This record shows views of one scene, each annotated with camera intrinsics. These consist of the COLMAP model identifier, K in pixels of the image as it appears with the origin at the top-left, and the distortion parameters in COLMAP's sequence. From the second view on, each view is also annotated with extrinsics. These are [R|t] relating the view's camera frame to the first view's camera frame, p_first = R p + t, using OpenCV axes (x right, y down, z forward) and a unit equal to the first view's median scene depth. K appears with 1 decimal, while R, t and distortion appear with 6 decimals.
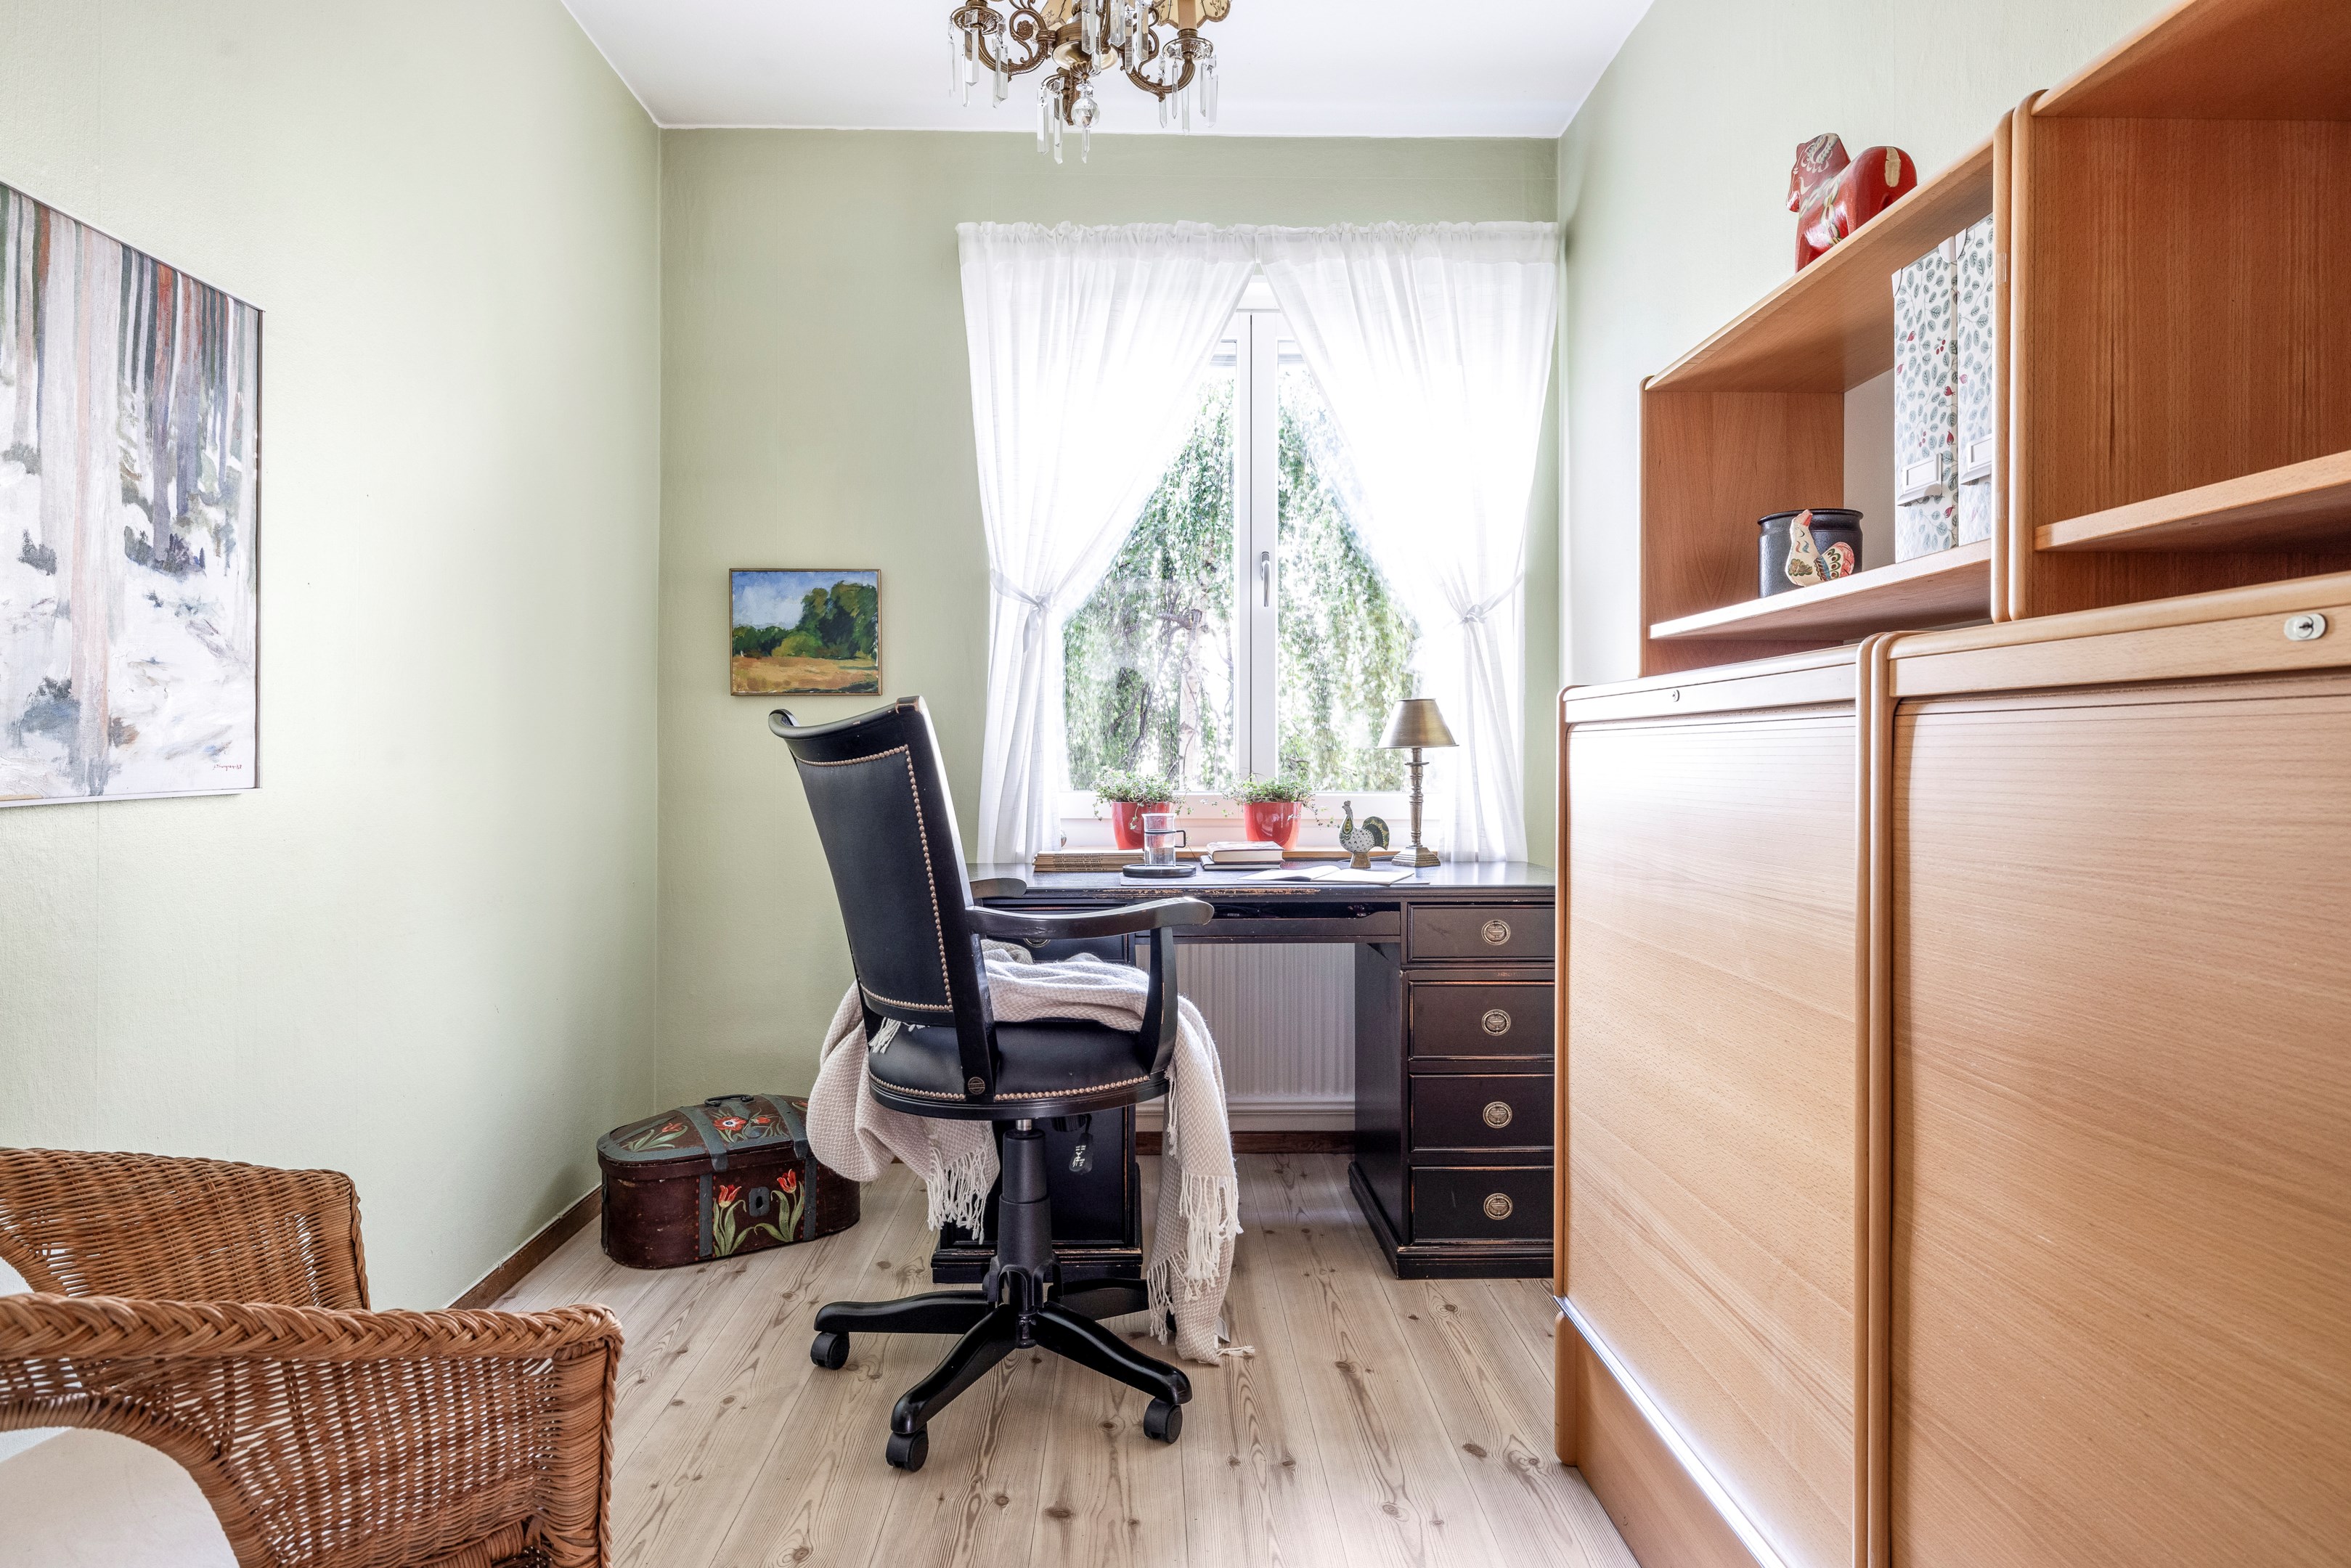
lens RADIAL K [[1325.2, 0, 1175.9], [0, 1325.2, 772.0], [0, 0, 1]] dist [-0.000667, 0.000955]
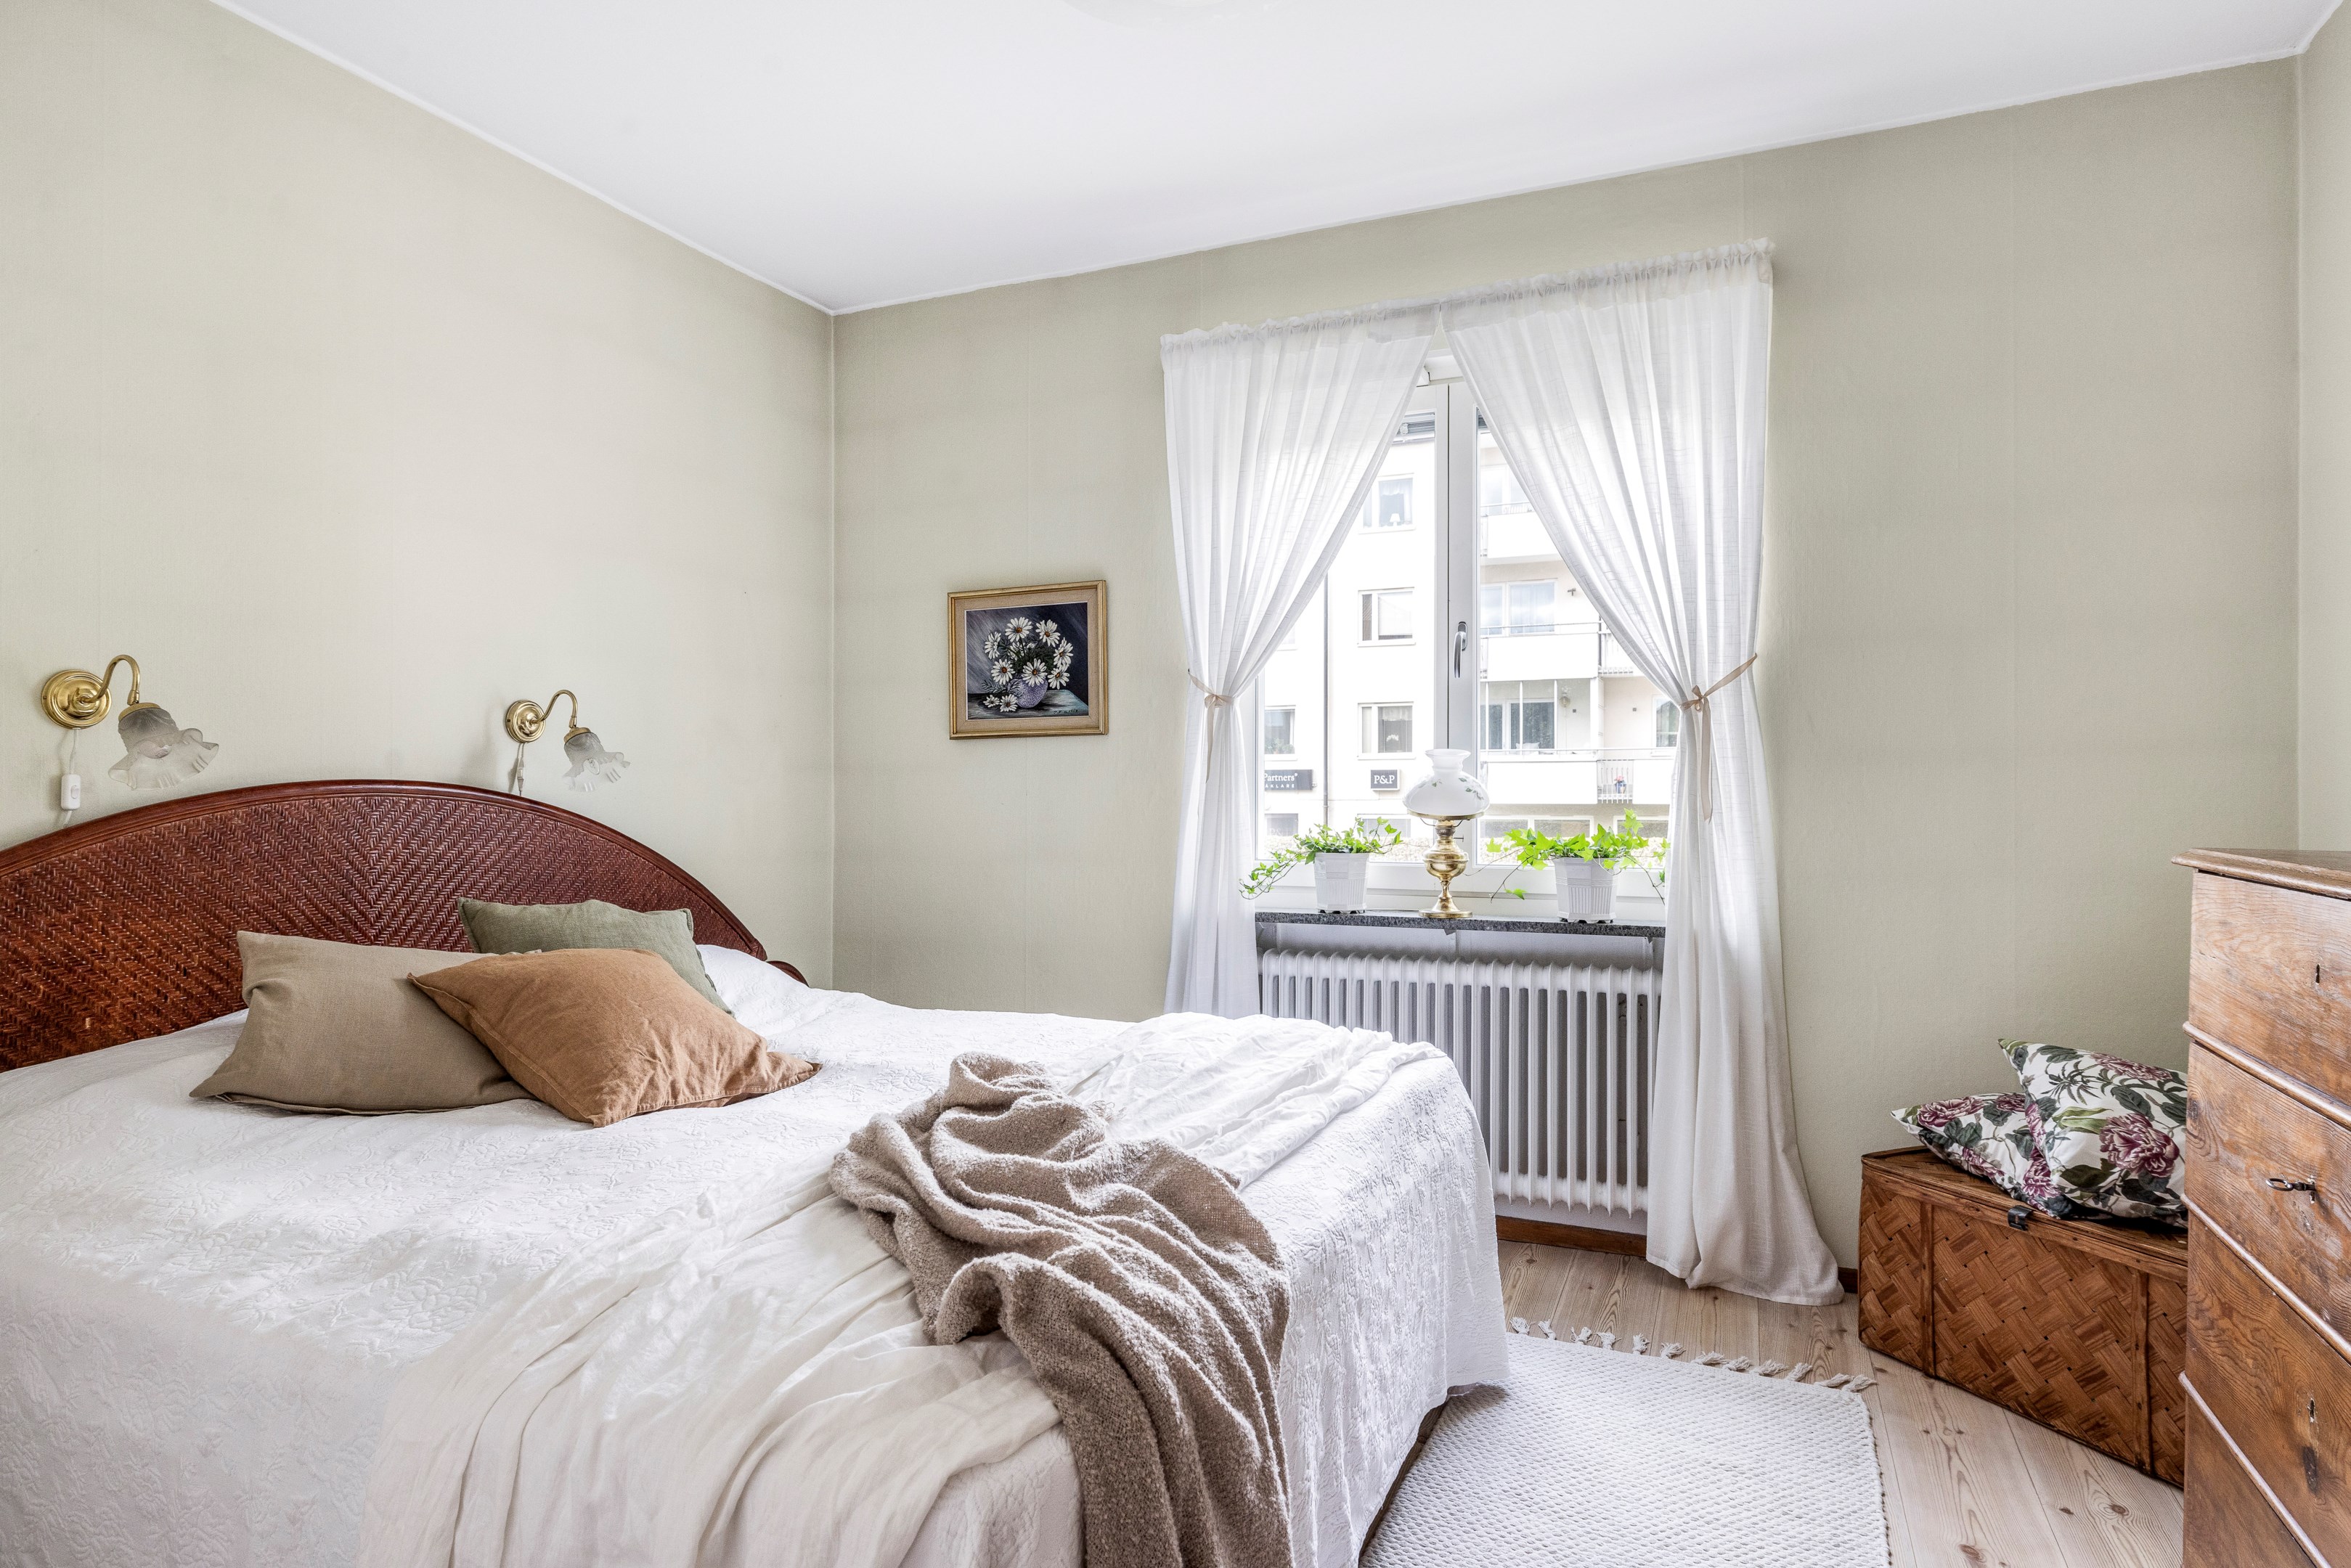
lens RADIAL K [[1325.2, 0, 1175.9], [0, 1325.2, 772.0], [0, 0, 1]] dist [-0.000667, 0.000955]
pose [[0.904528, -0.004544, -0.426389, 0.241644], [-0.015803, 0.998899, -0.044171, -0.004155], [0.426121, 0.046692, 0.903461, 0.016809]]
